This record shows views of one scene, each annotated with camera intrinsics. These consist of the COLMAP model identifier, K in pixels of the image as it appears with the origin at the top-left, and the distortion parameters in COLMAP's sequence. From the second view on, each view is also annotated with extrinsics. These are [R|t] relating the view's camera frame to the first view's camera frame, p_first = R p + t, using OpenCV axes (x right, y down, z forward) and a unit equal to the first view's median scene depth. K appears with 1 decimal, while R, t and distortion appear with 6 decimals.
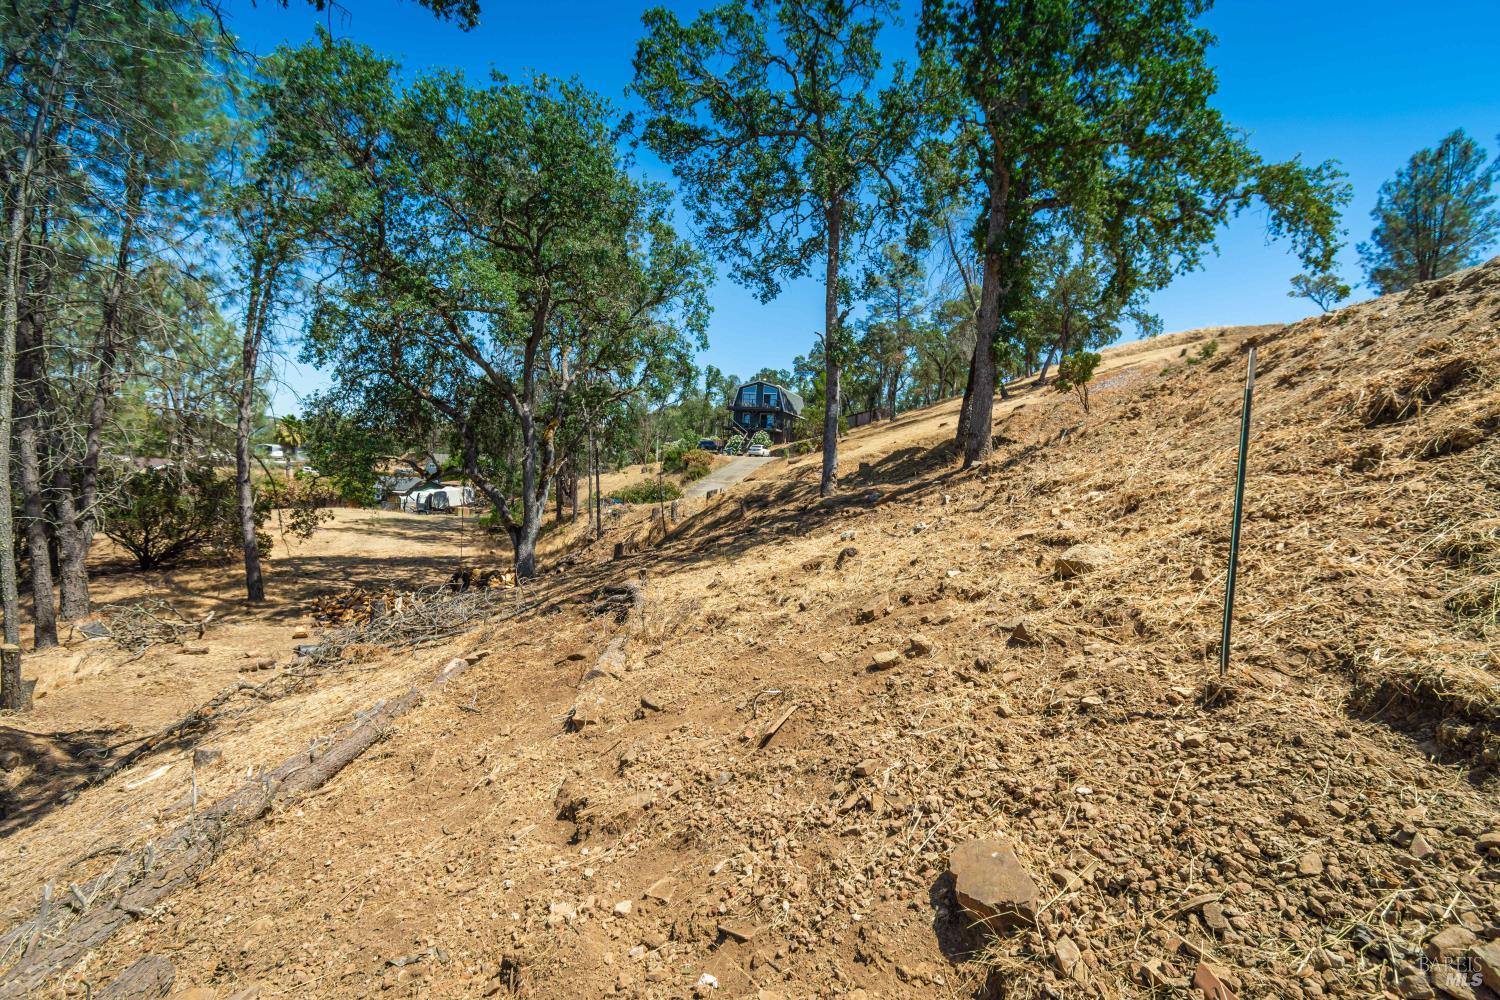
lens RADIAL K [[671.3, 0, 750.7], [0, 671.3, 498.1], [0, 0, 1]] dist [0.016514, -0.001839]
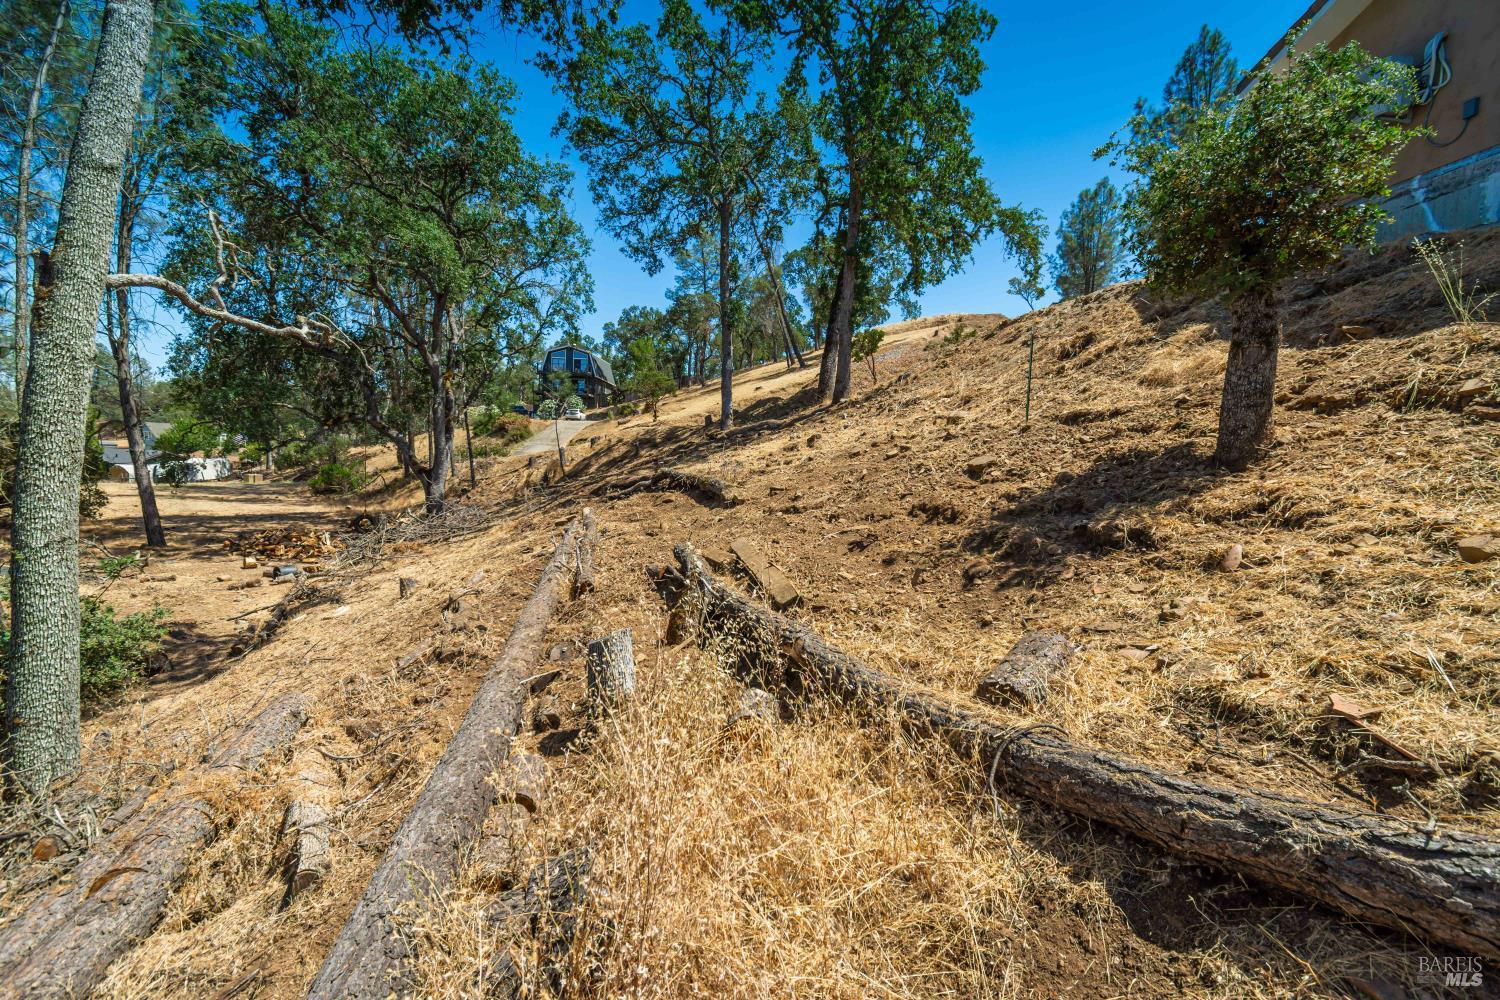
lens RADIAL K [[671.3, 0, 747.9], [0, 671.3, 501.1], [0, 0, 1]] dist [0.016514, -0.001839]
pose [[0.951446, -0.039277, 0.305301, -0.199073], [0.025008, 0.998410, 0.050511, 0.055674], [-0.306799, -0.040424, 0.950915, -0.211607]]
